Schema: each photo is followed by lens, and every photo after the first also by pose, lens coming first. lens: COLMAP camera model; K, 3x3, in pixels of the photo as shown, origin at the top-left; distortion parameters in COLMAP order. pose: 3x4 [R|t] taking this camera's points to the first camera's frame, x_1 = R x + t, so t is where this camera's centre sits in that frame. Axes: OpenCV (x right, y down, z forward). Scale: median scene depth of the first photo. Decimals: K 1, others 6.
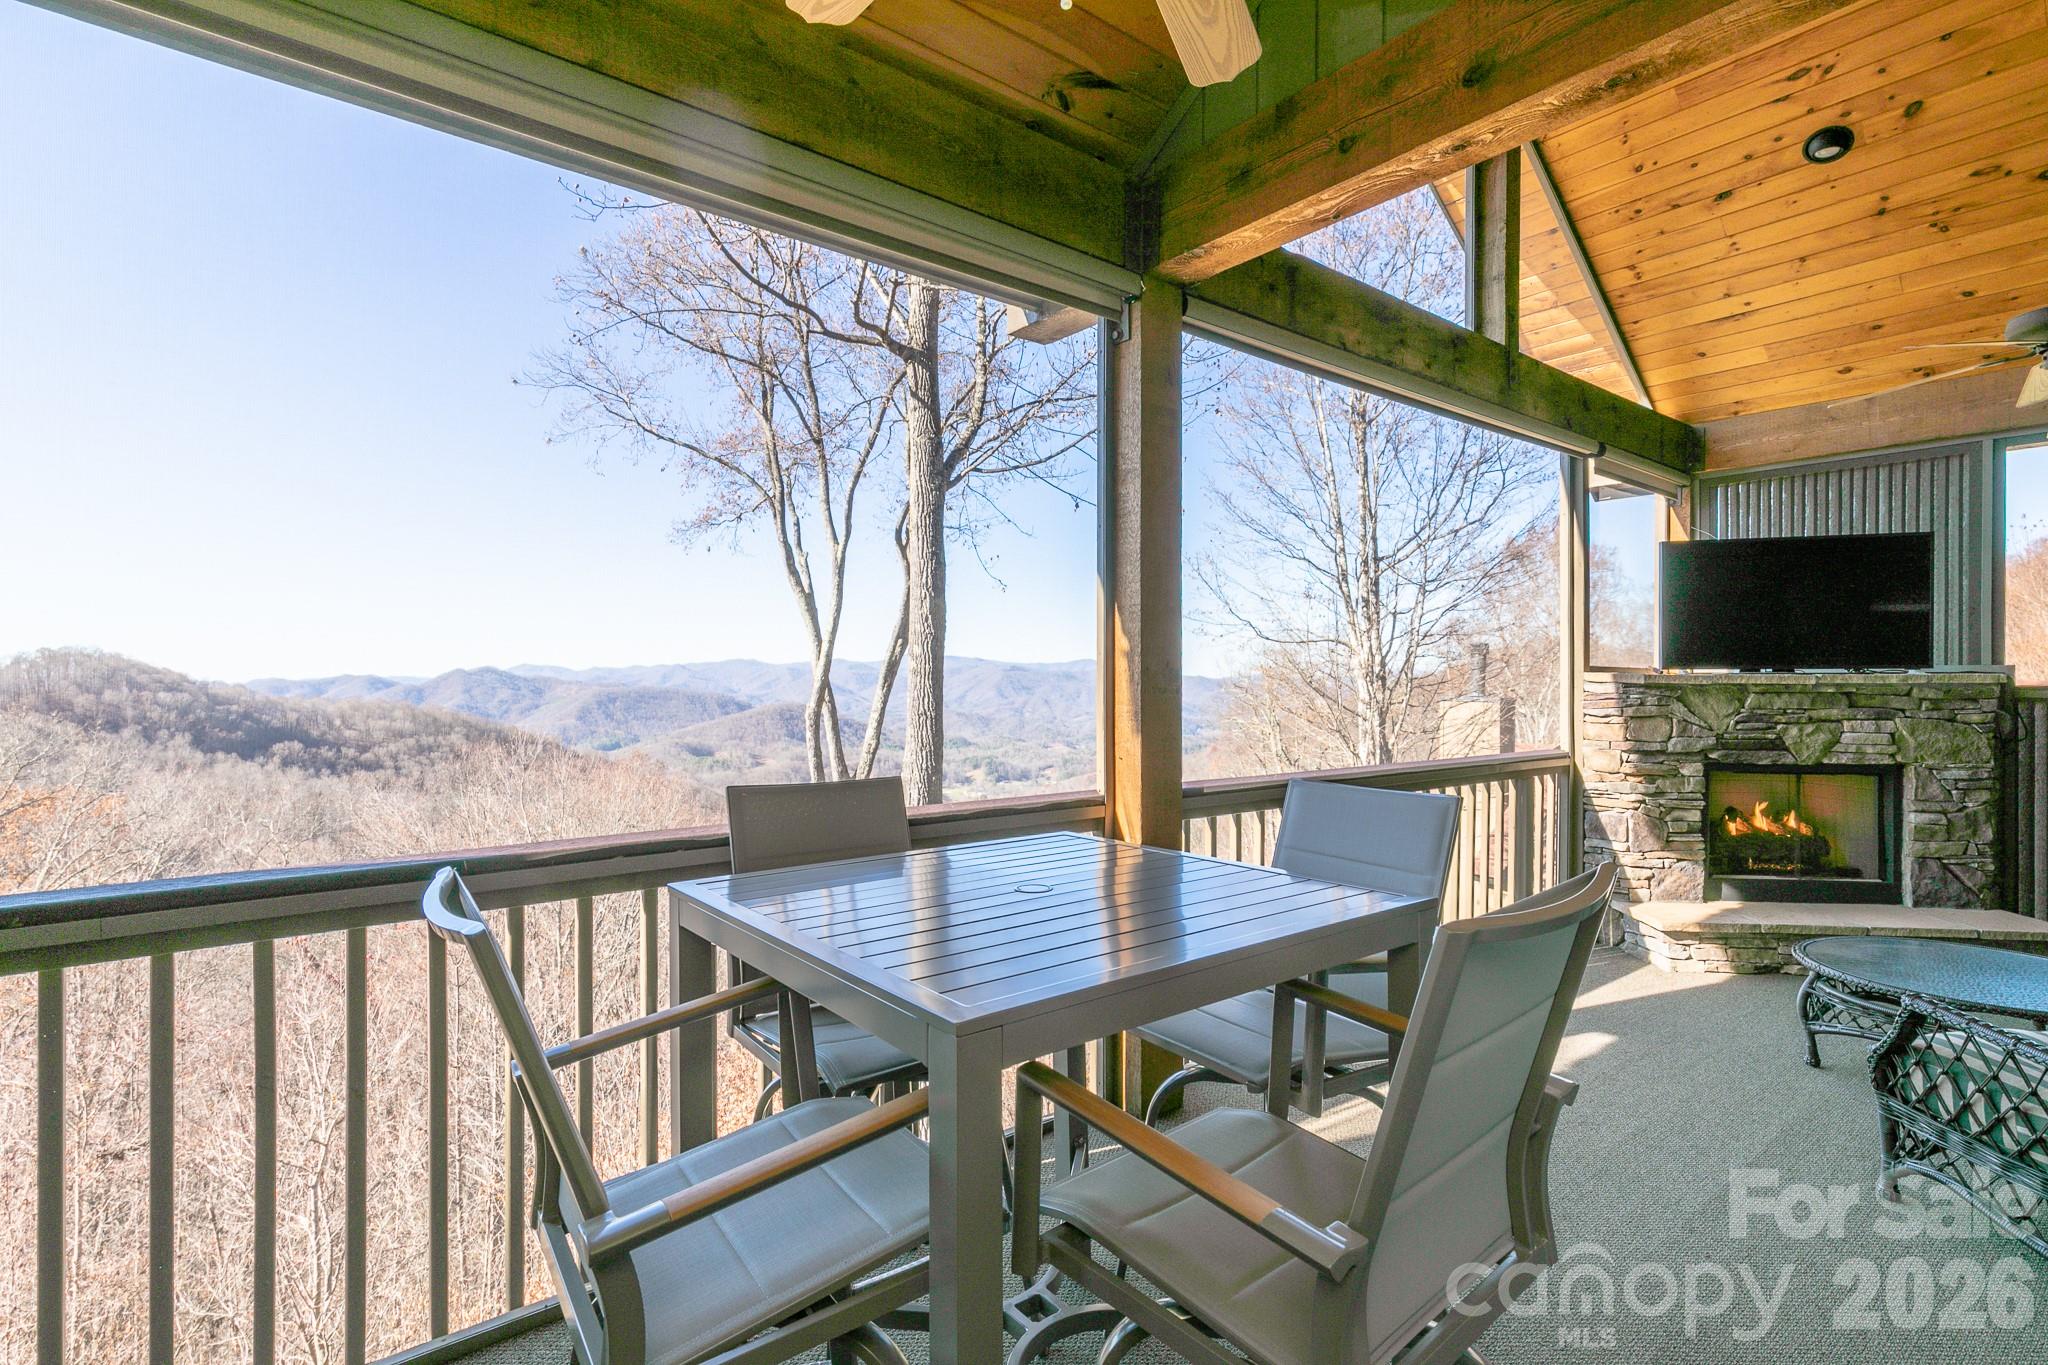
lens RADIAL K [[980.0, 0, 996.2], [0, 980.0, 678.2], [0, 0, 1]] dist [0.005659, -0.000680]
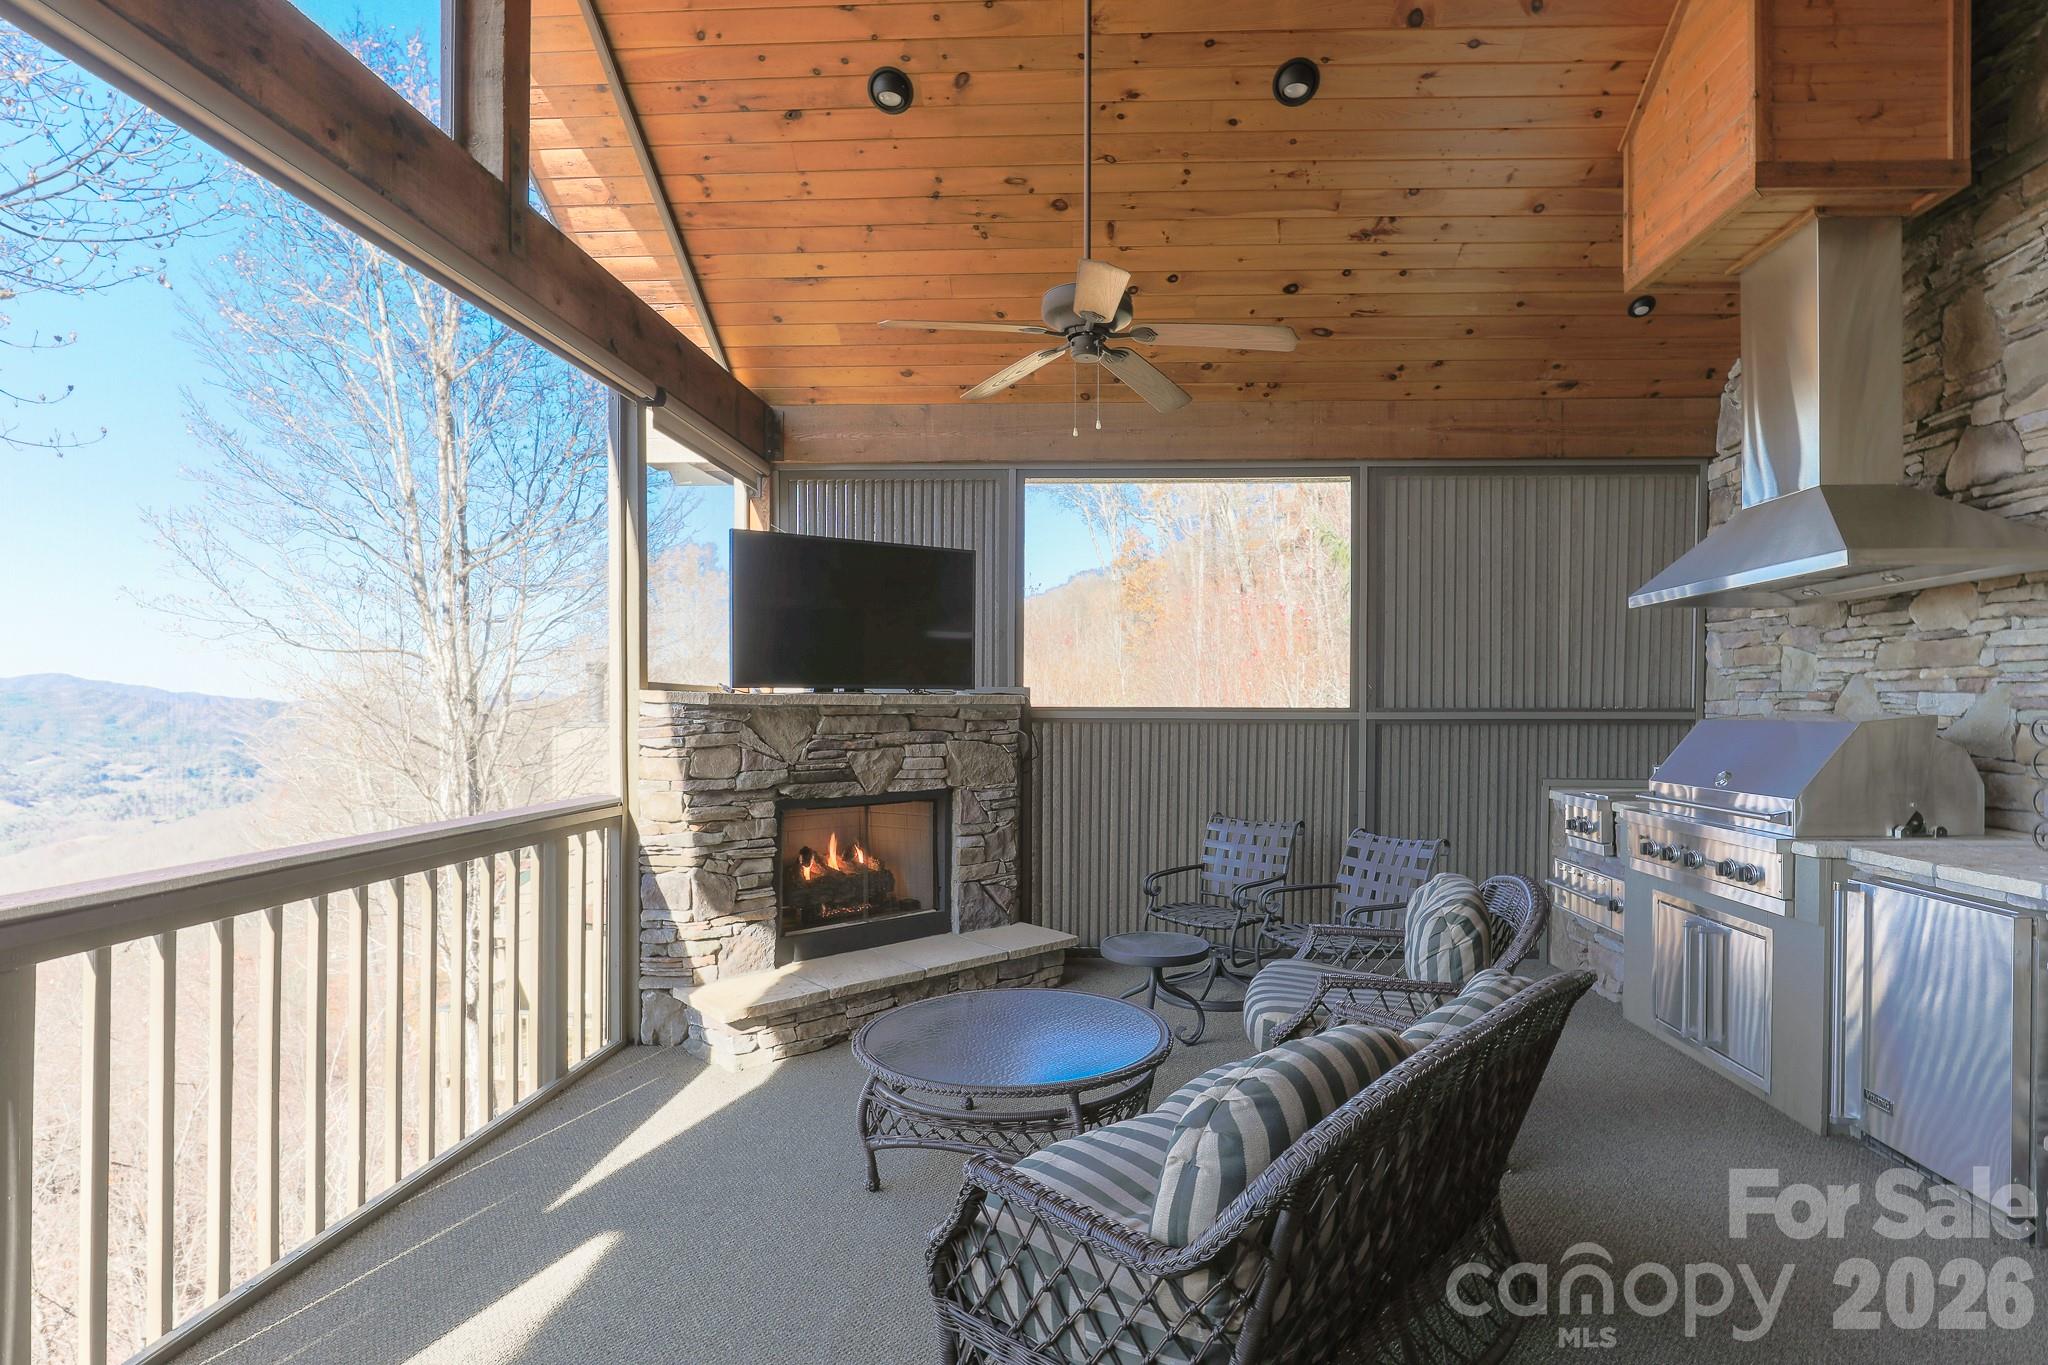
lens RADIAL K [[1026.5, 0, 1099.5], [0, 1026.5, 721.6], [0, 0, 1]] dist [-0.018020, 0.000556]
pose [[0.626581, -0.012375, 0.779258, 0.221820], [-0.002463, 0.999837, 0.017858, 0.003579], [-0.779352, -0.013109, 0.626449, 0.250552]]
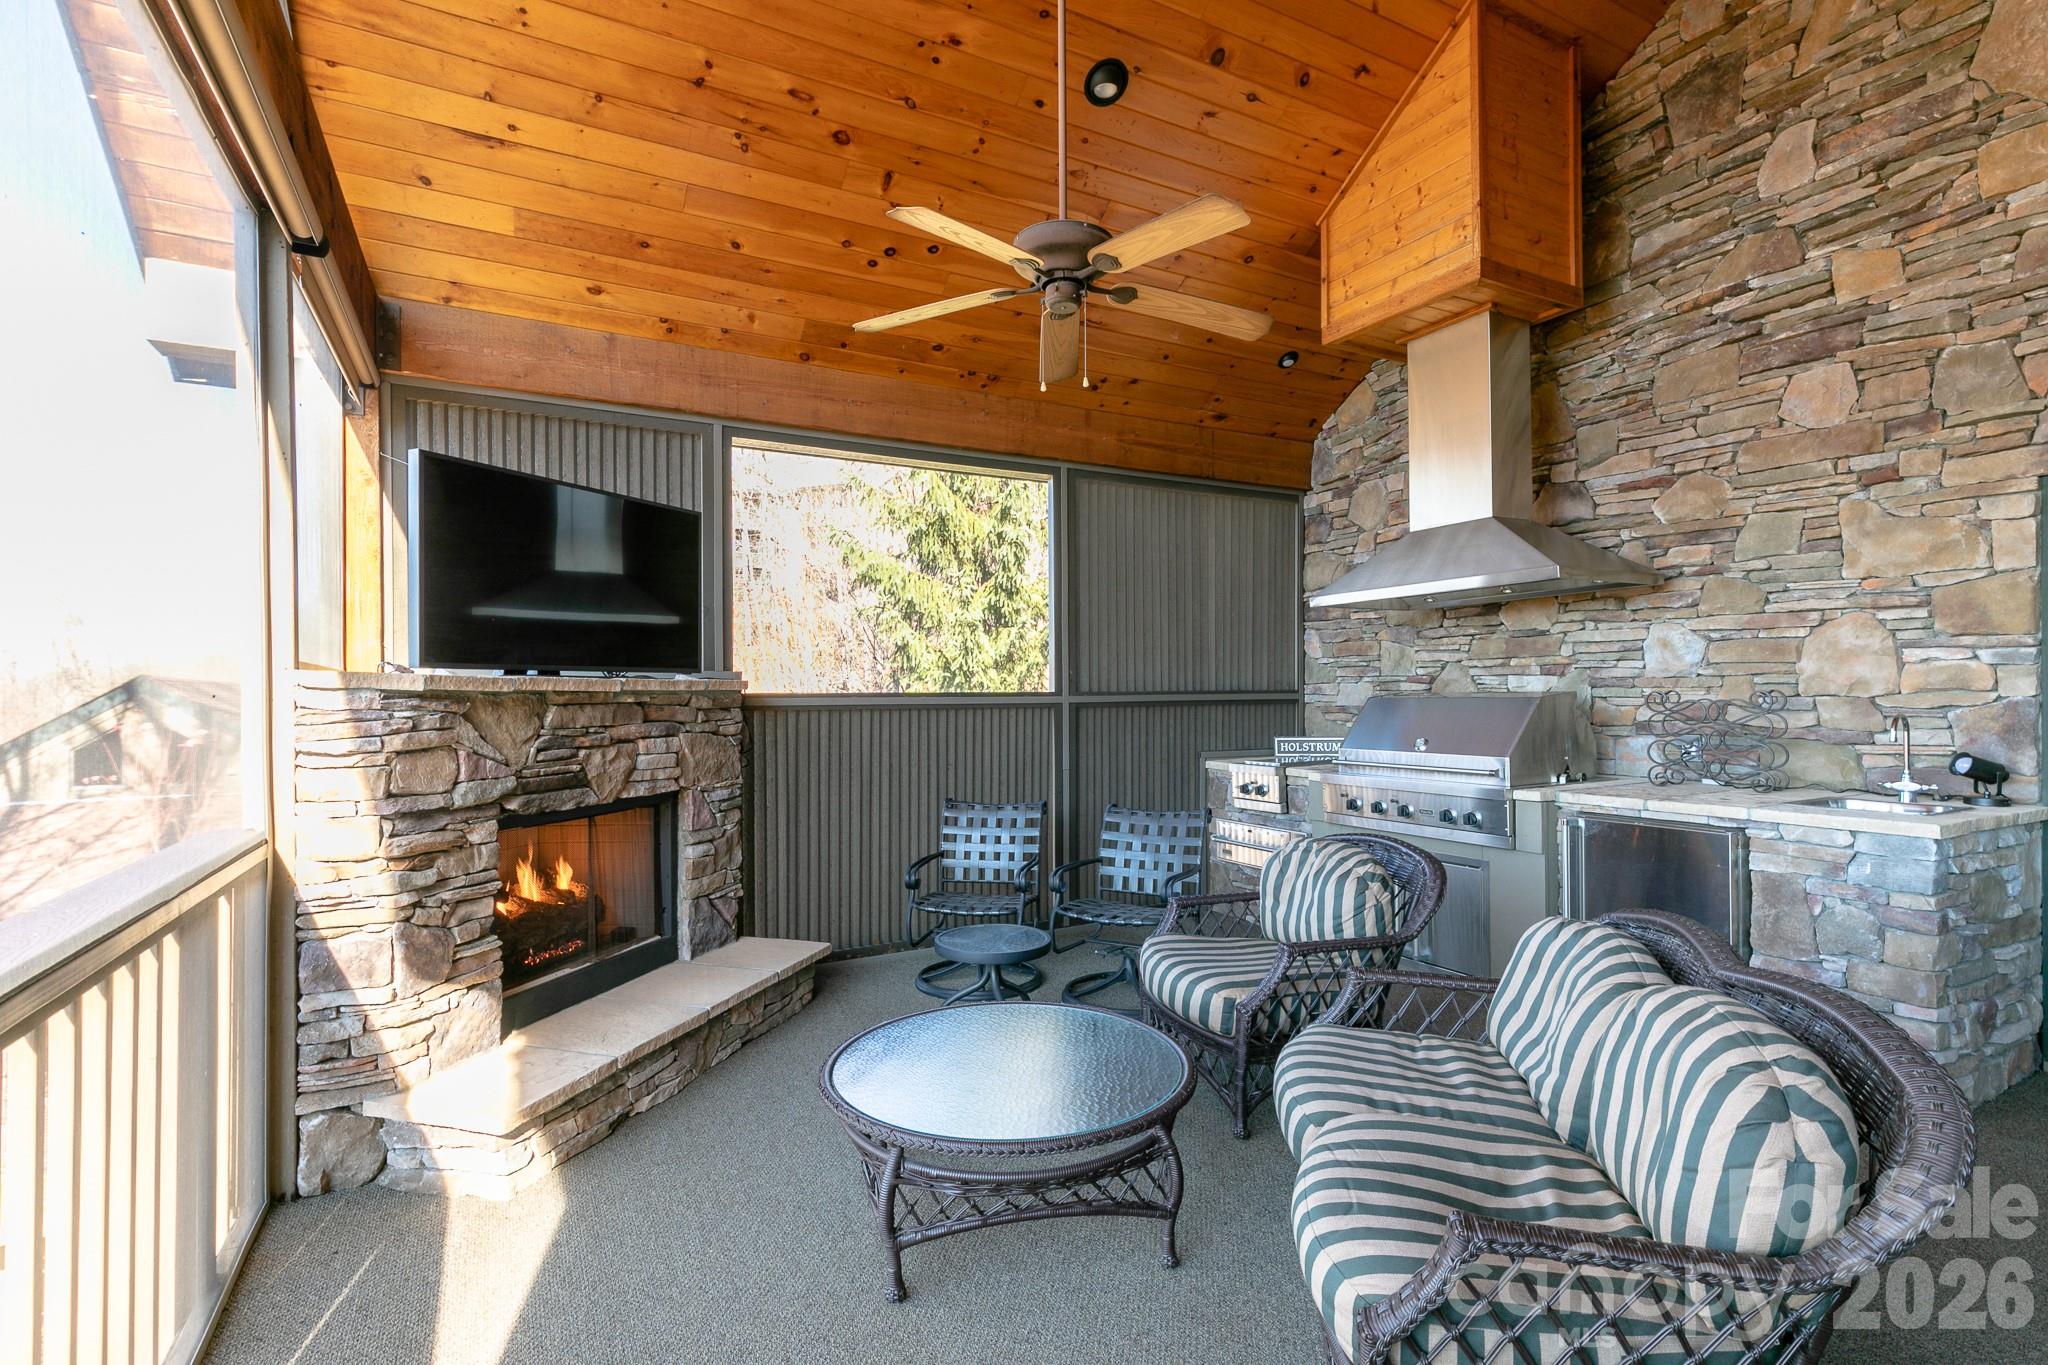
lens RADIAL K [[938.1, 0, 1035.0], [0, 938.1, 698.1], [0, 0, 1]] dist [0.002681, -0.000148]
pose [[0.145056, -0.006450, 0.989402, 0.185700], [0.005175, 0.999970, 0.005760, 0.008415], [-0.989410, 0.004285, 0.145085, 0.582678]]
